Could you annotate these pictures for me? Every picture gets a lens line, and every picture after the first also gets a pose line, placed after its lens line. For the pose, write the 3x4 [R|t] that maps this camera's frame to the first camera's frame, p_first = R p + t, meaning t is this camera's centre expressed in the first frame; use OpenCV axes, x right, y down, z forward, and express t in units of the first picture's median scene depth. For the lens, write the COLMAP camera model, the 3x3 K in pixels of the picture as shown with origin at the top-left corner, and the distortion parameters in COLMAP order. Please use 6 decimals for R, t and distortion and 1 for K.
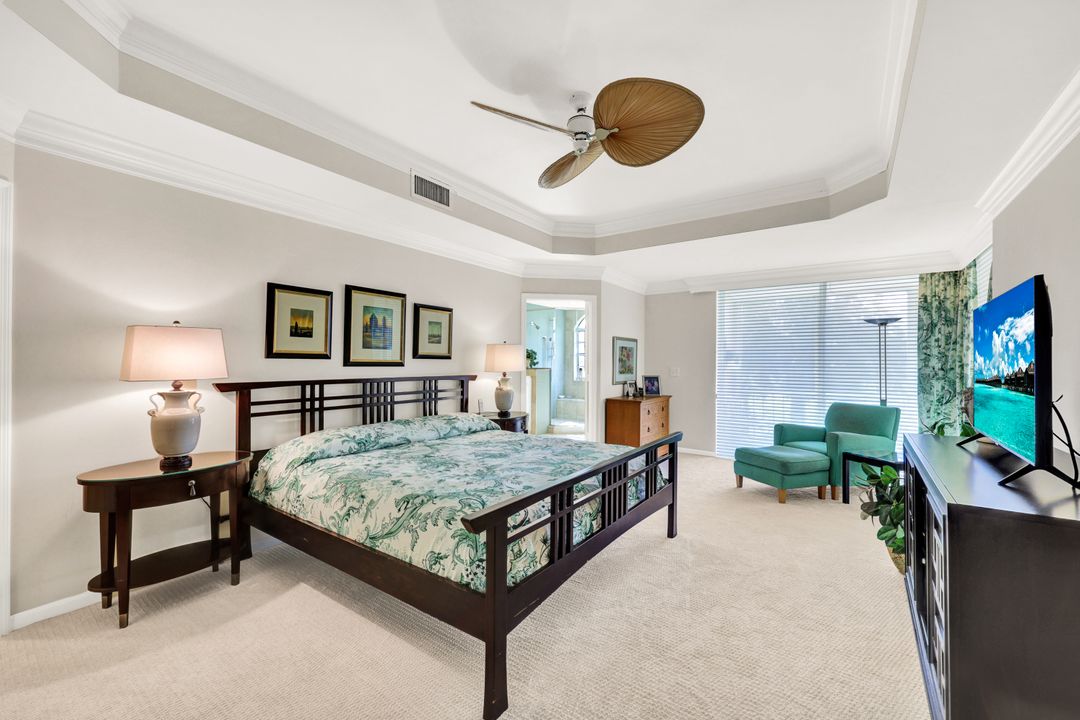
lens RADIAL K [[434.5, 0, 538.6], [0, 434.5, 358.5], [0, 0, 1]] dist [0.003565, -0.000237]
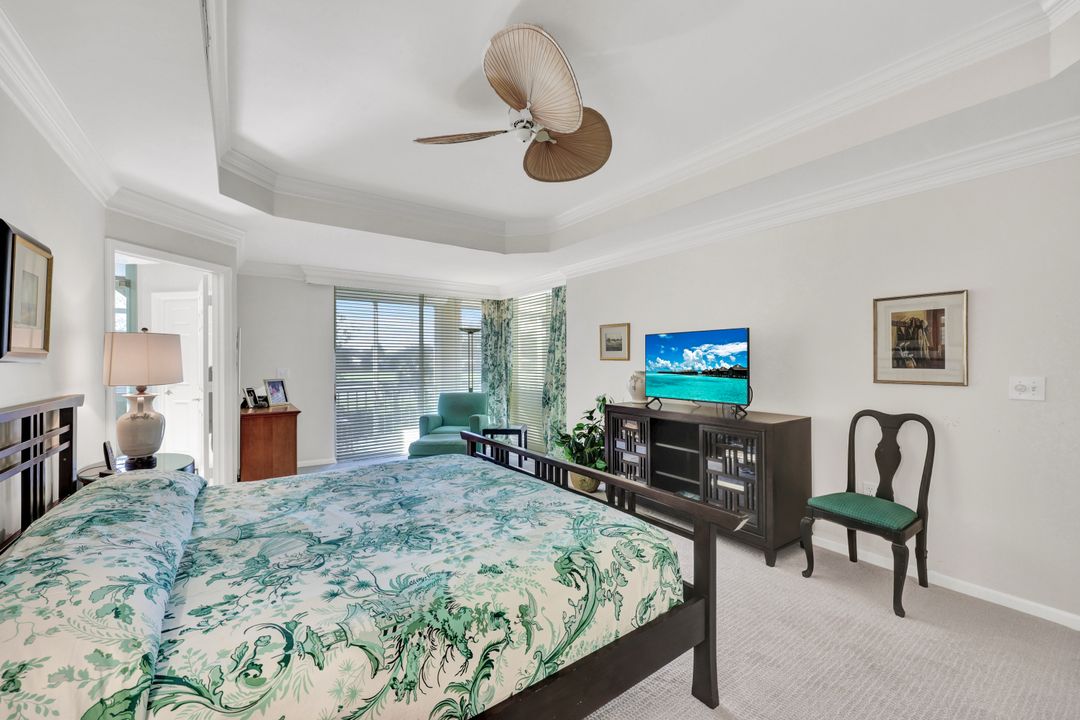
lens RADIAL K [[434.5, 0, 538.0], [0, 434.5, 357.1], [0, 0, 1]] dist [0.003565, -0.000237]
pose [[0.329880, -0.000516, 0.944023, -0.913097], [-0.004154, 0.999989, 0.001998, -0.013172], [-0.944014, -0.004581, 0.329875, 0.771199]]
